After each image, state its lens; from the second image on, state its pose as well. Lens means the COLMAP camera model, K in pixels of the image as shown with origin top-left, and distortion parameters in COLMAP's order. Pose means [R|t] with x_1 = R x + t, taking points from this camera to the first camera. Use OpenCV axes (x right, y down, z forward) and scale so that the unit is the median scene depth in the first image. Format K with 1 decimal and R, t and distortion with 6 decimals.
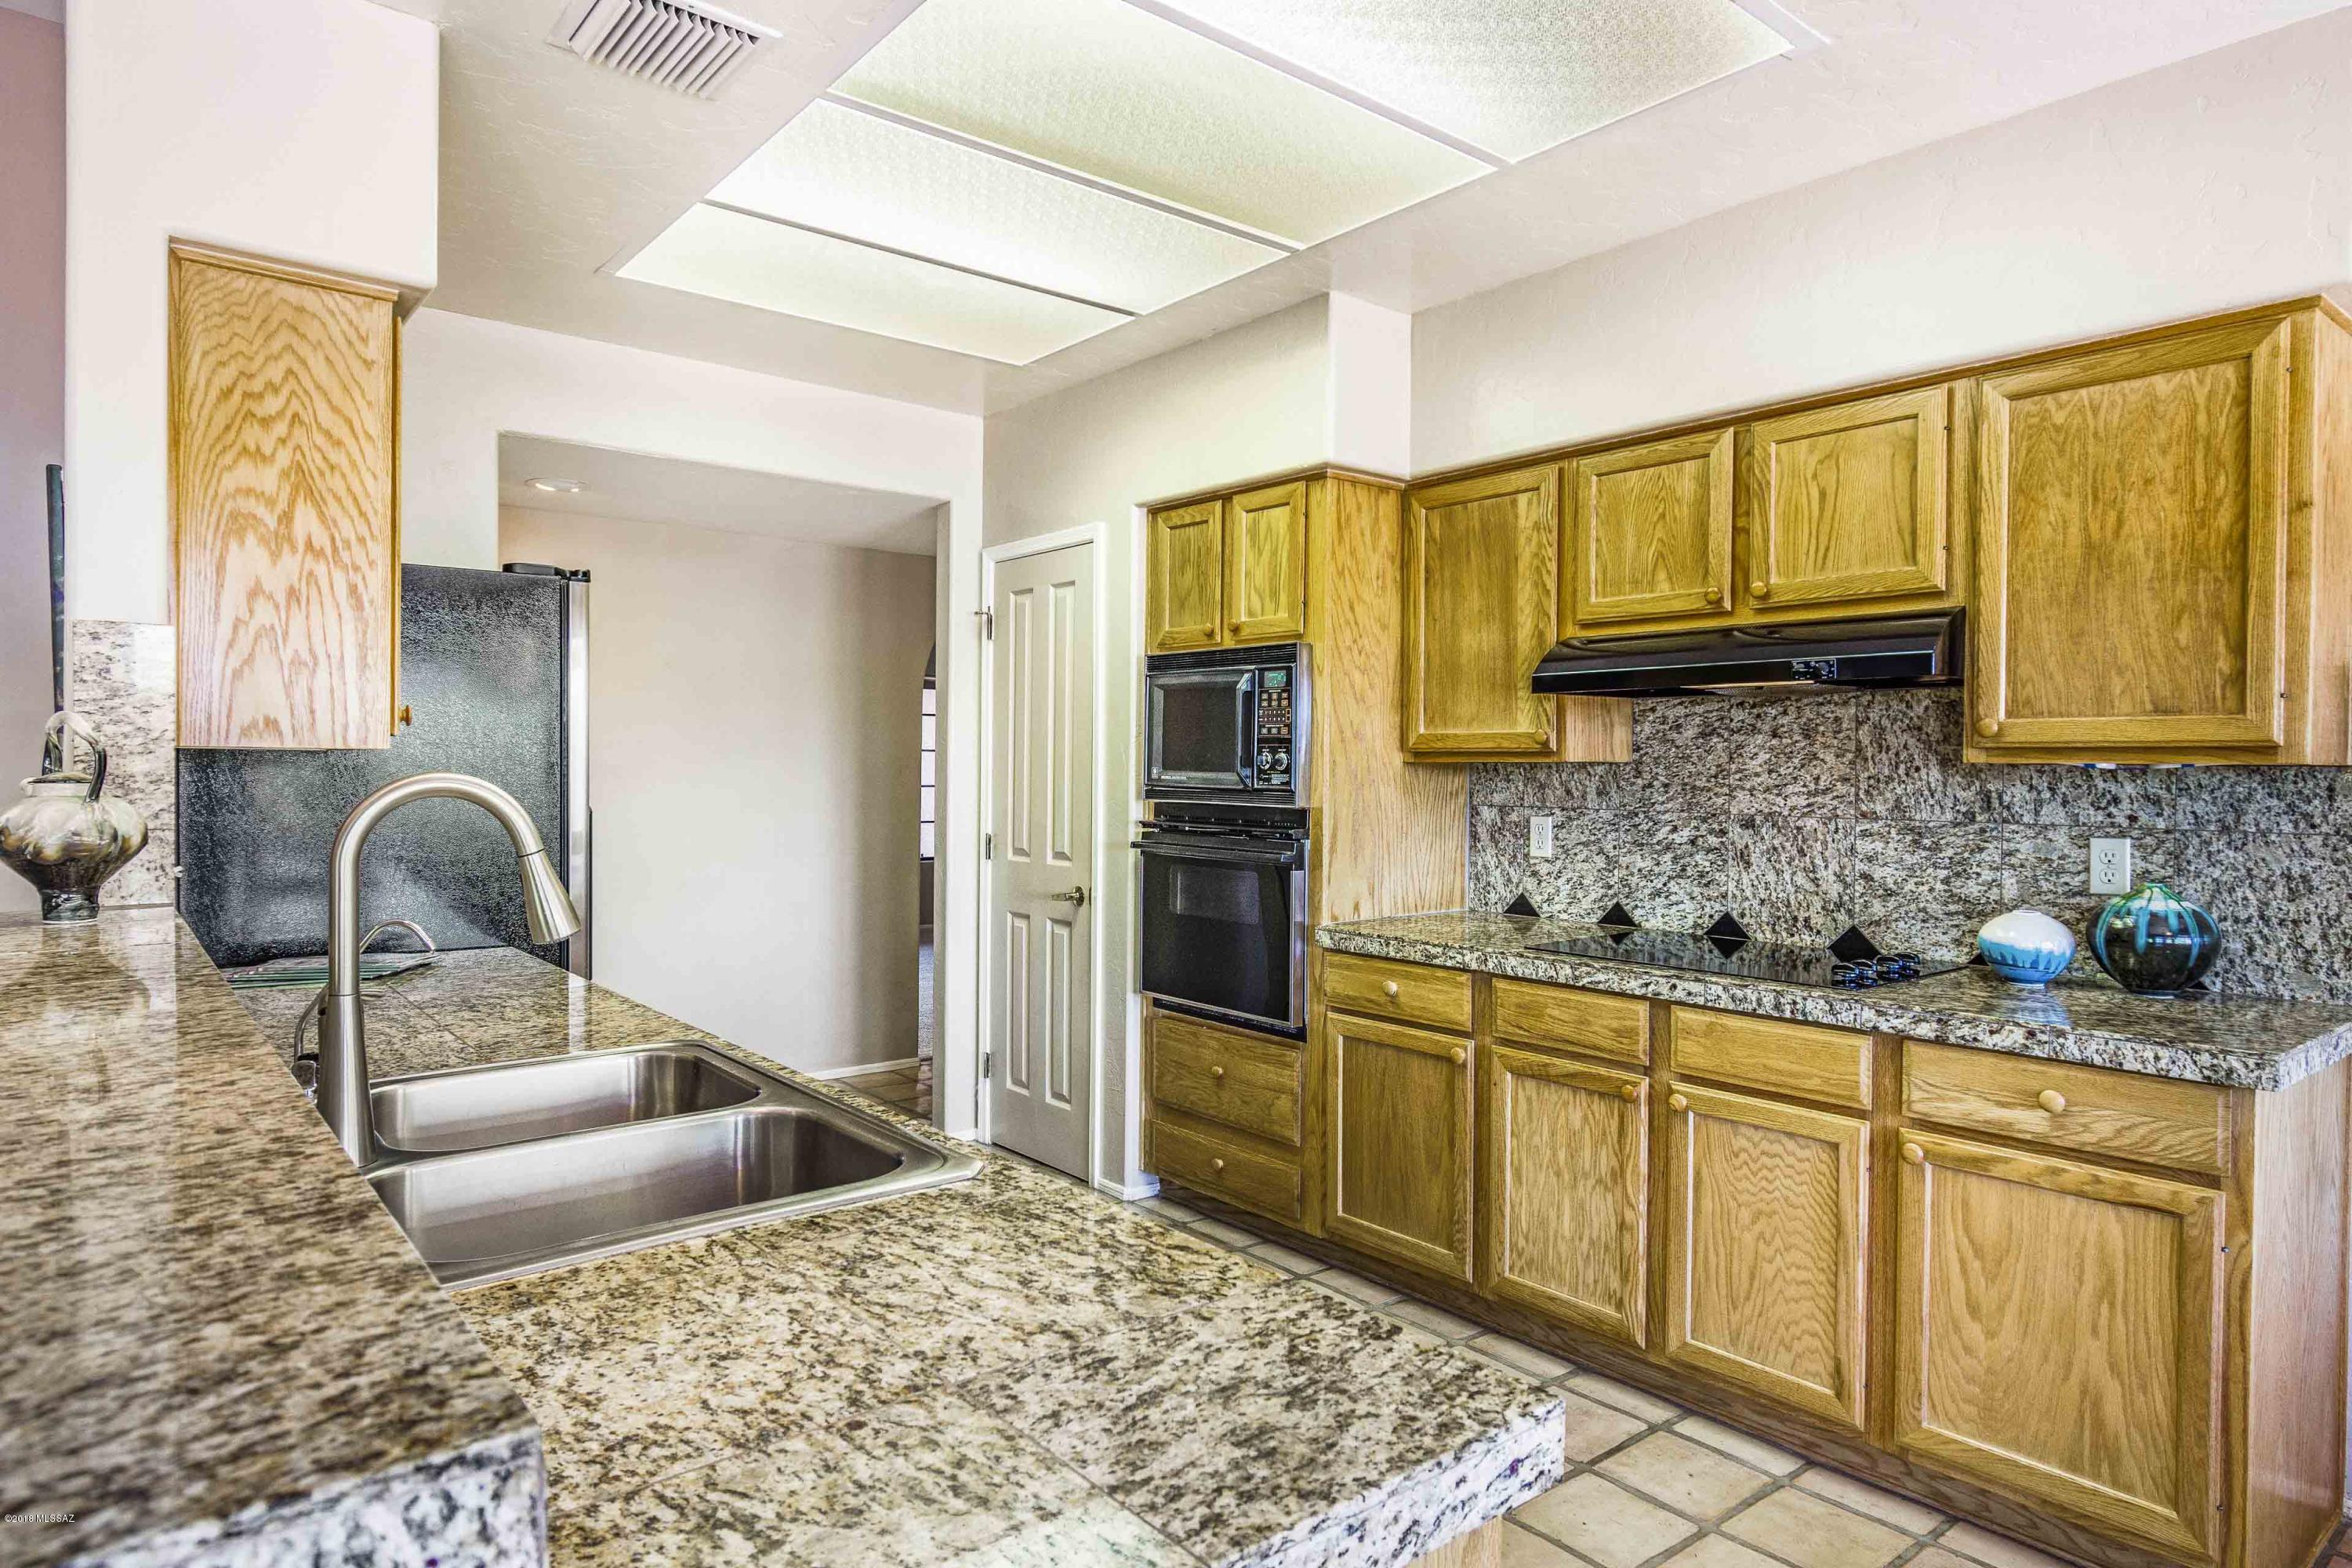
lens RADIAL K [[1340.0, 0, 1177.6], [0, 1340.0, 779.4], [0, 0, 1]] dist [0.002244, 0.000271]
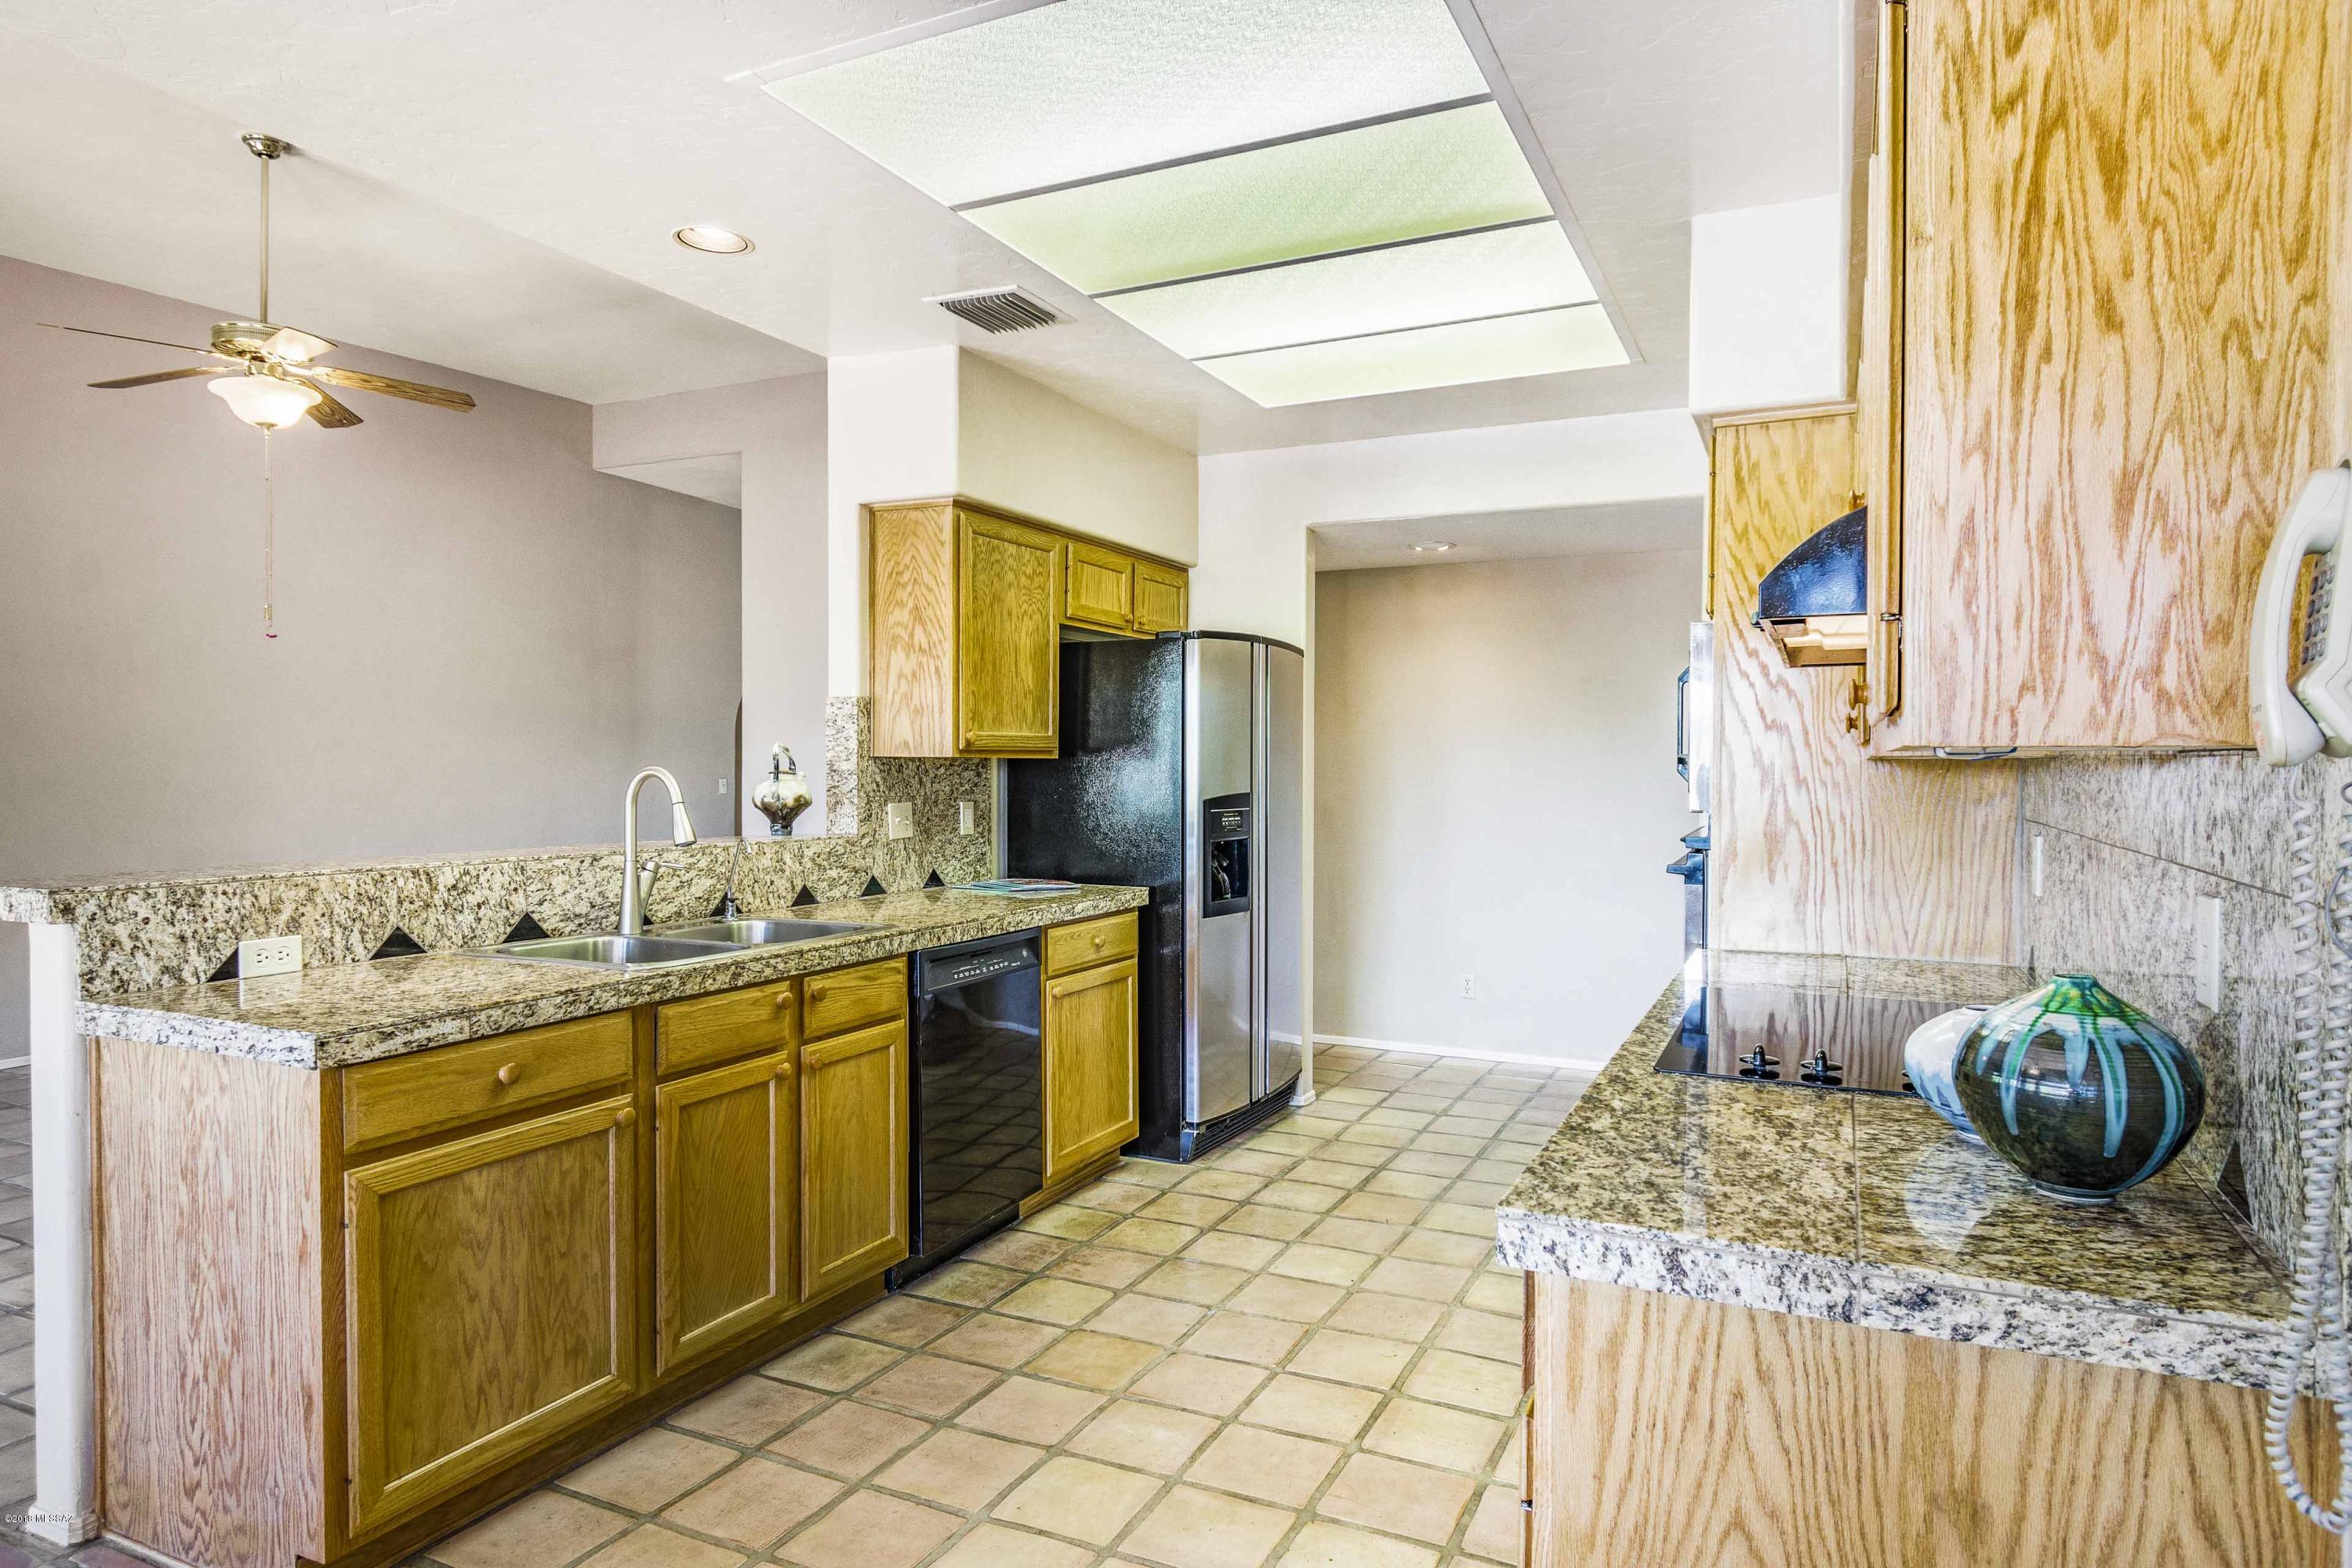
lens RADIAL K [[1340.0, 0, 1182.0], [0, 1340.0, 785.7], [0, 0, 1]] dist [0.002244, 0.000271]
pose [[0.416295, 0.007846, -0.909196, 1.215235], [-0.006397, 0.999963, 0.005700, 0.004396], [0.909207, 0.003443, 0.416330, 0.564354]]
